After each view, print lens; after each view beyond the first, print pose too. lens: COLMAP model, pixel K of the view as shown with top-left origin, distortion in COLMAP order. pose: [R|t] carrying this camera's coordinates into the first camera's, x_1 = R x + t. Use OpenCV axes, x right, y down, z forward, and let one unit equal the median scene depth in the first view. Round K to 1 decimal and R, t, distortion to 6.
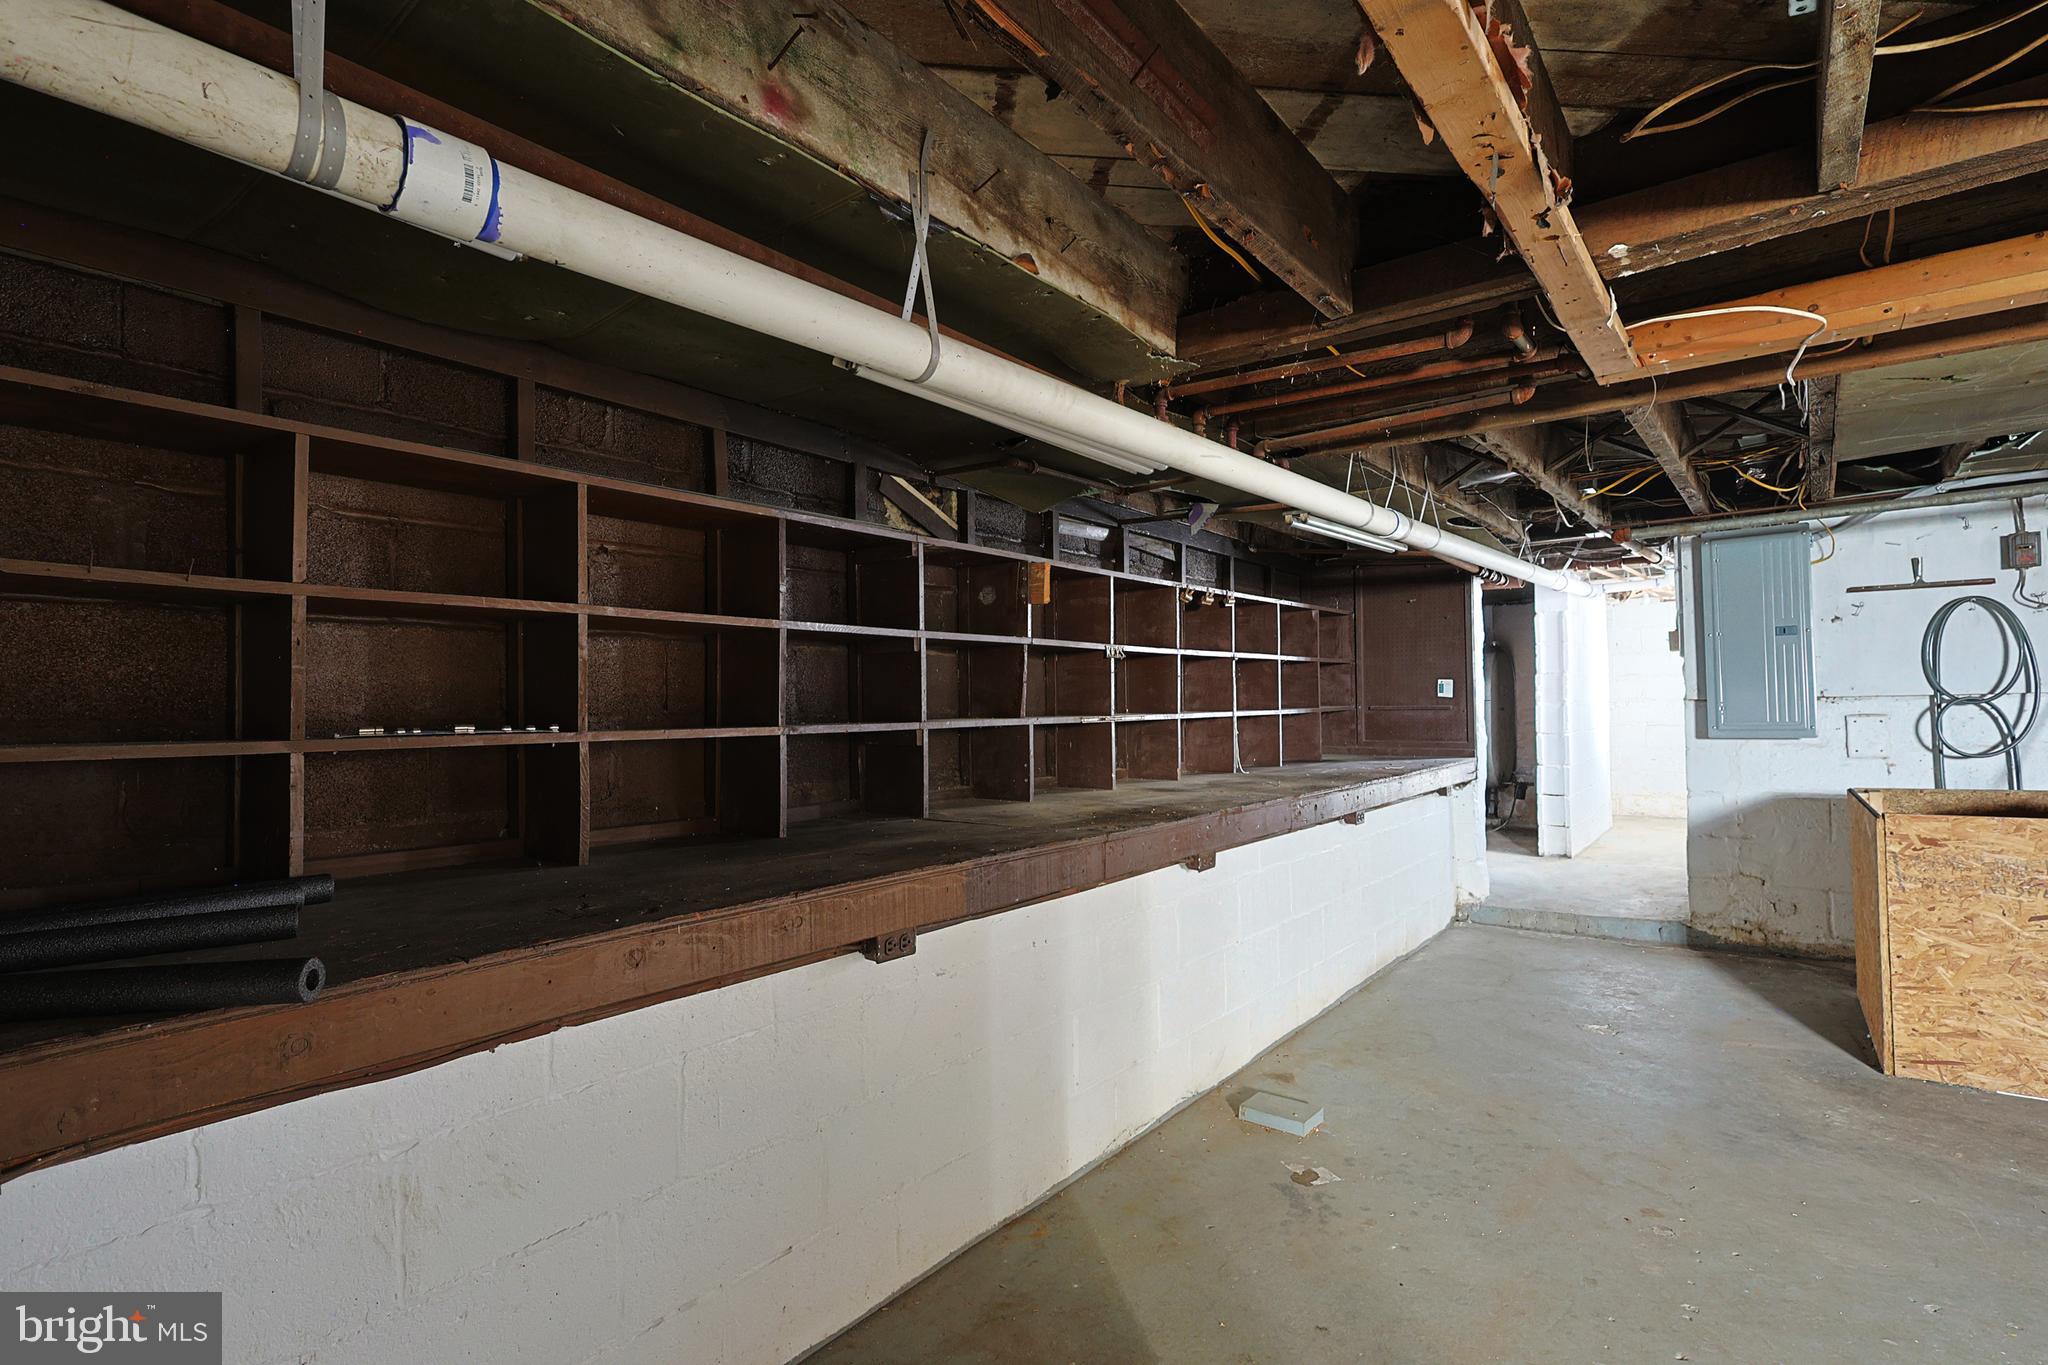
lens RADIAL K [[975.8, 0, 1024.0], [0, 975.8, 682.5], [0, 0, 1]] dist [0.000548, -0.000188]
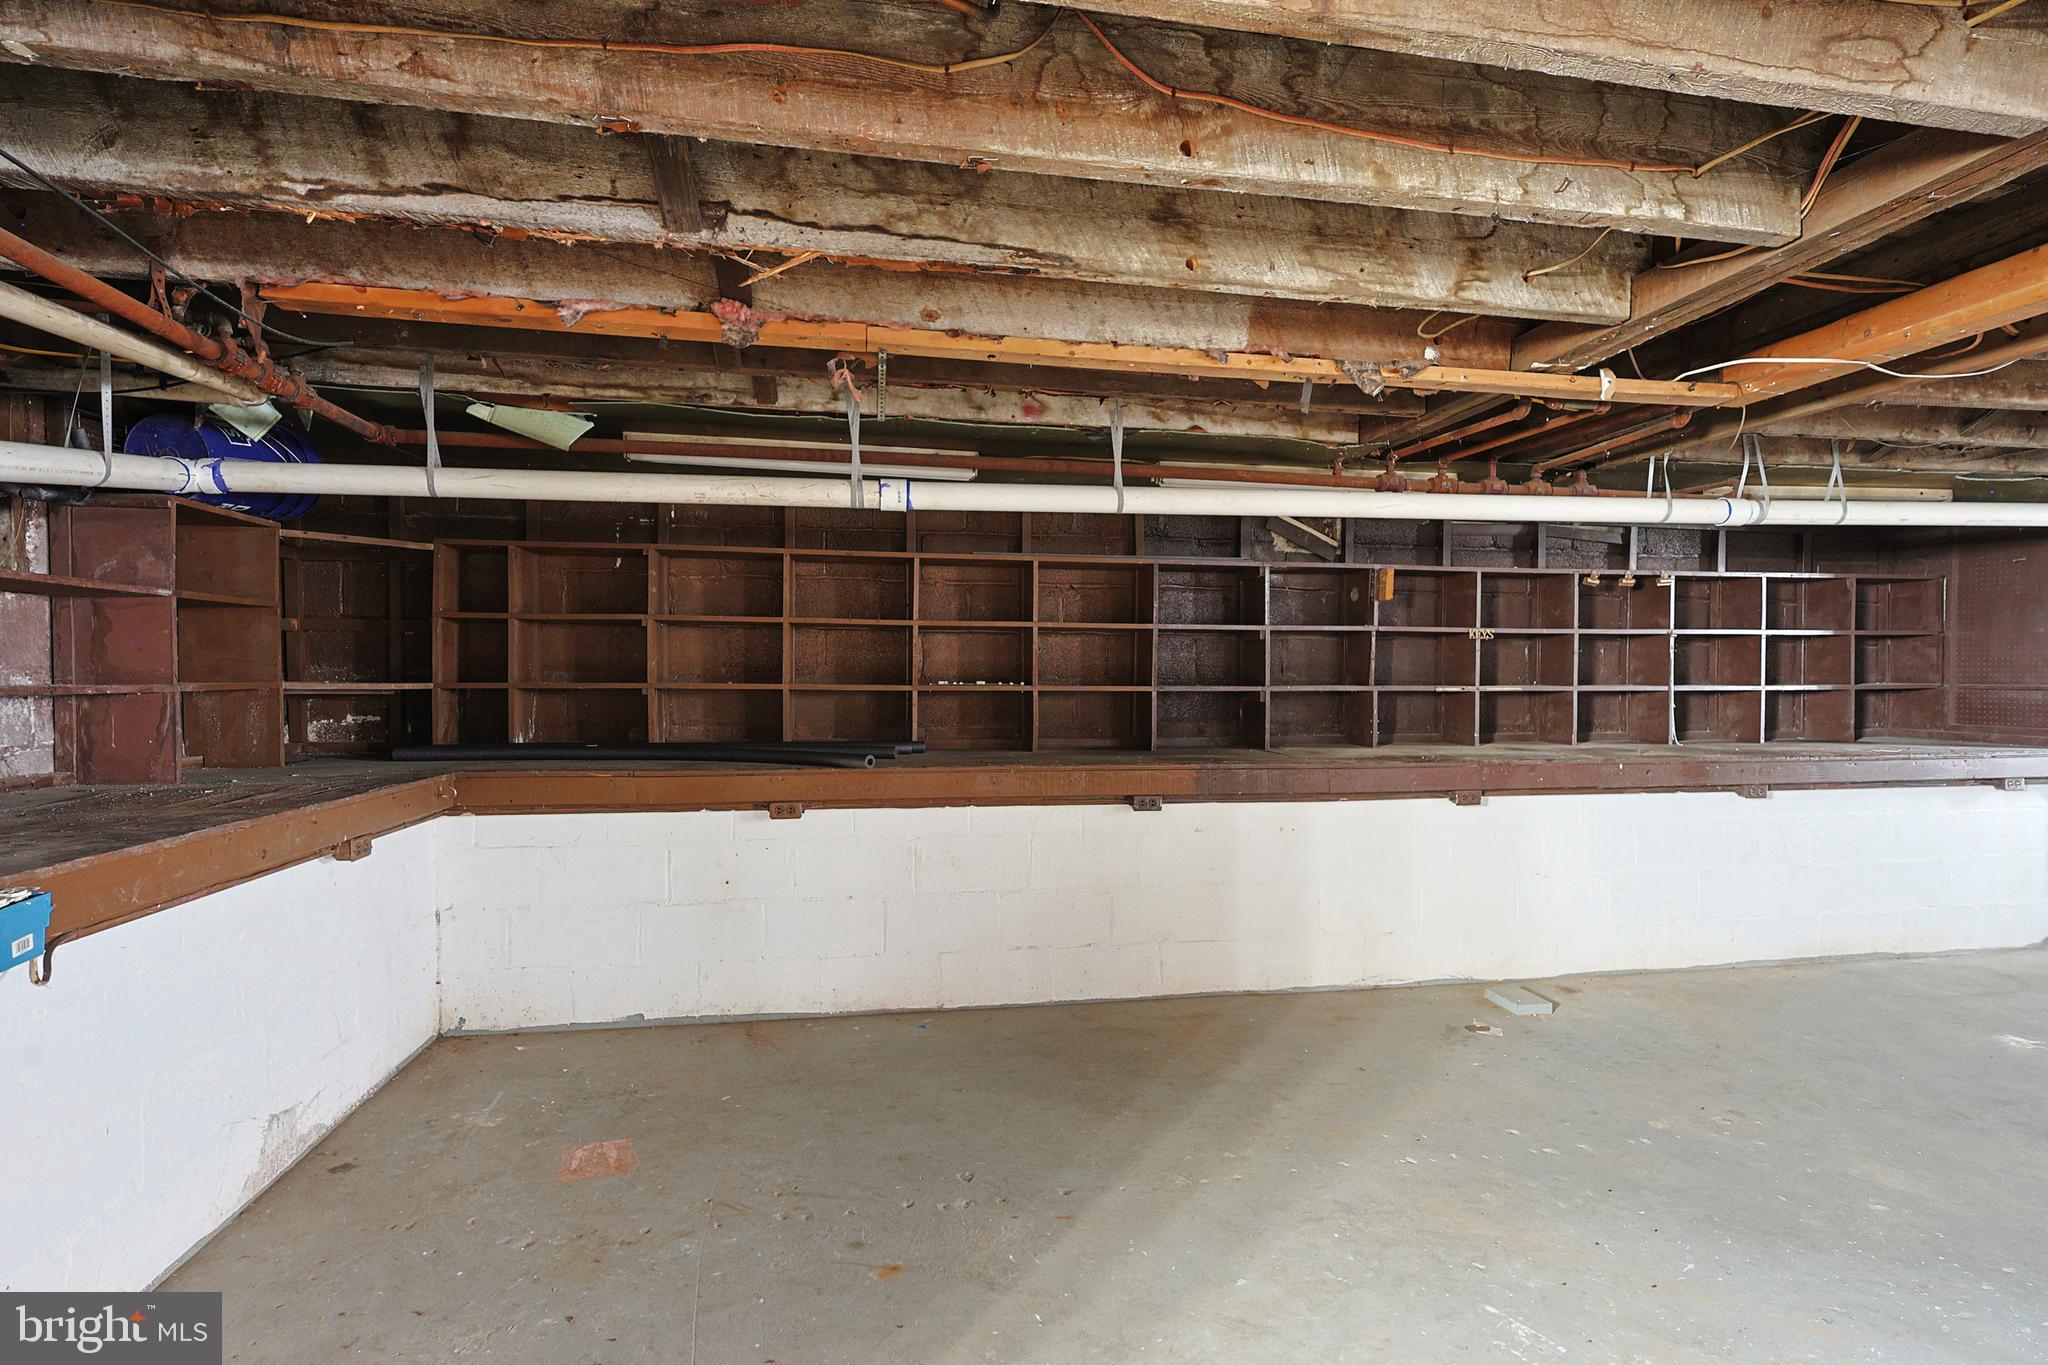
lens RADIAL K [[1061.0, 0, 1104.8], [0, 1061.0, 680.0], [0, 0, 1]] dist [0.002867, 0.000226]
pose [[0.762100, 0.019890, -0.647154, 0.890283], [0.001485, 0.999472, 0.032467, -0.026327], [0.647458, -0.025704, 0.761668, -0.472288]]
